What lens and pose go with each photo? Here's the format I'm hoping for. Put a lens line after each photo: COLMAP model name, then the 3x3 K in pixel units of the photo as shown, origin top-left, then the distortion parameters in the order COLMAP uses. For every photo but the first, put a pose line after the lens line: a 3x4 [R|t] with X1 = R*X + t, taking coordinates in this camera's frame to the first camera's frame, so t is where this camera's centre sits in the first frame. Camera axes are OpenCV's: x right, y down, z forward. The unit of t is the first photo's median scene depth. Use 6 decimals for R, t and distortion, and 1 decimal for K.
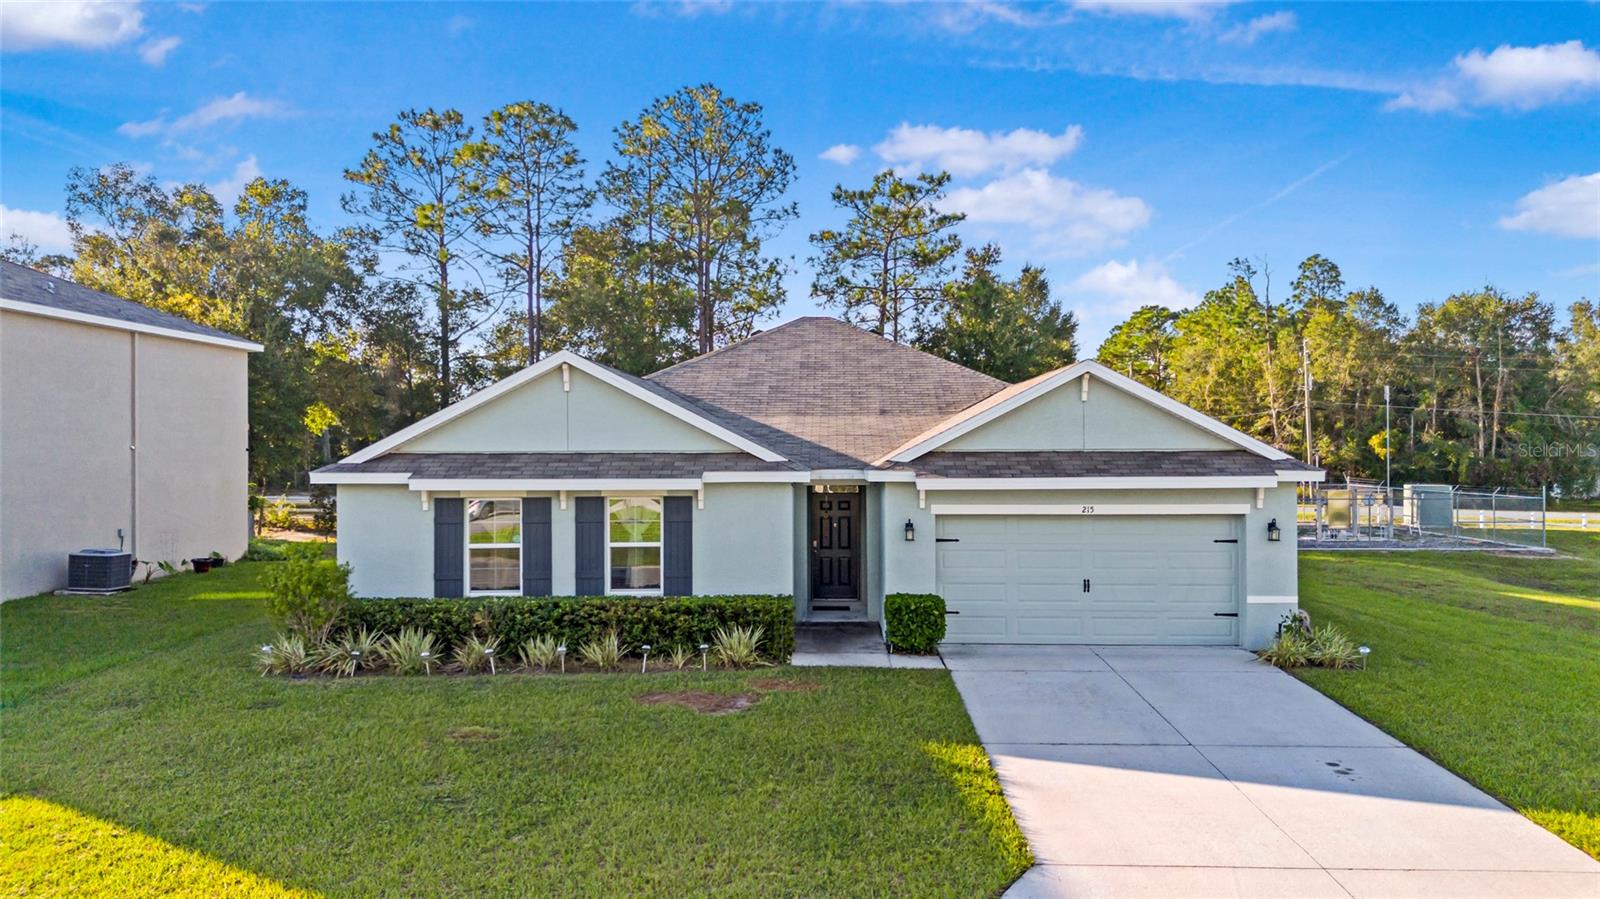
lens RADIAL K [[1109.7, 0, 807.4], [0, 1109.7, 450.3], [0, 0, 1]] dist [0.052226, -0.042988]
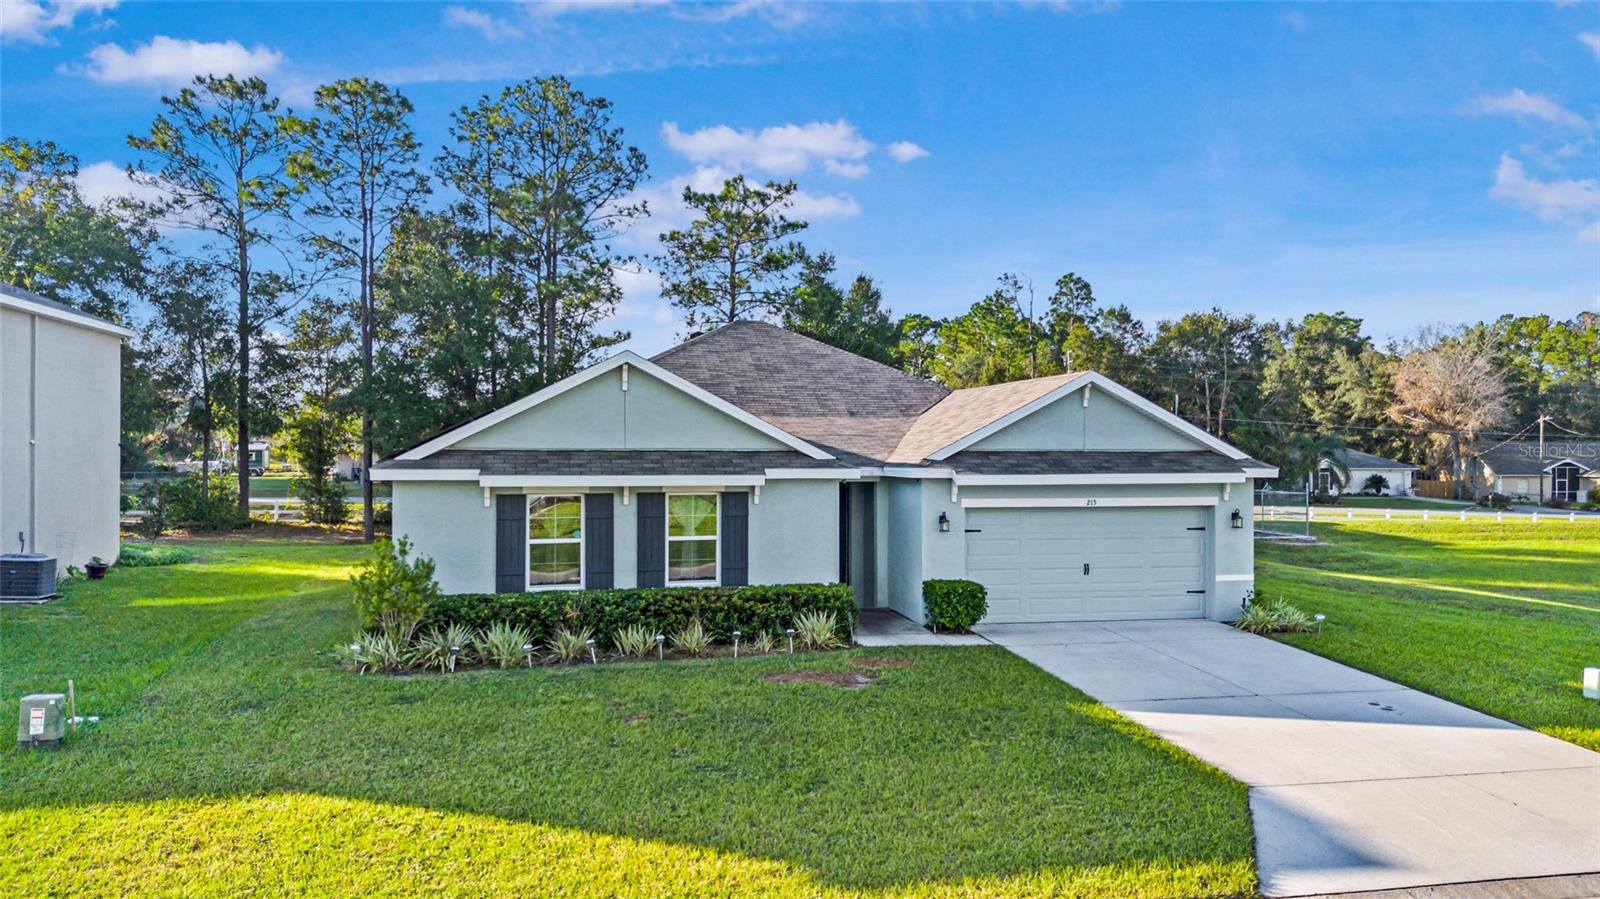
lens RADIAL K [[1109.7, 0, 815.9], [0, 1109.7, 460.8], [0, 0, 1]] dist [0.052226, -0.042988]
pose [[0.972918, 0.003457, 0.231126, -0.254456], [-0.005790, 0.999939, 0.009418, 0.001140], [-0.231079, -0.010501, 0.972878, -0.040113]]
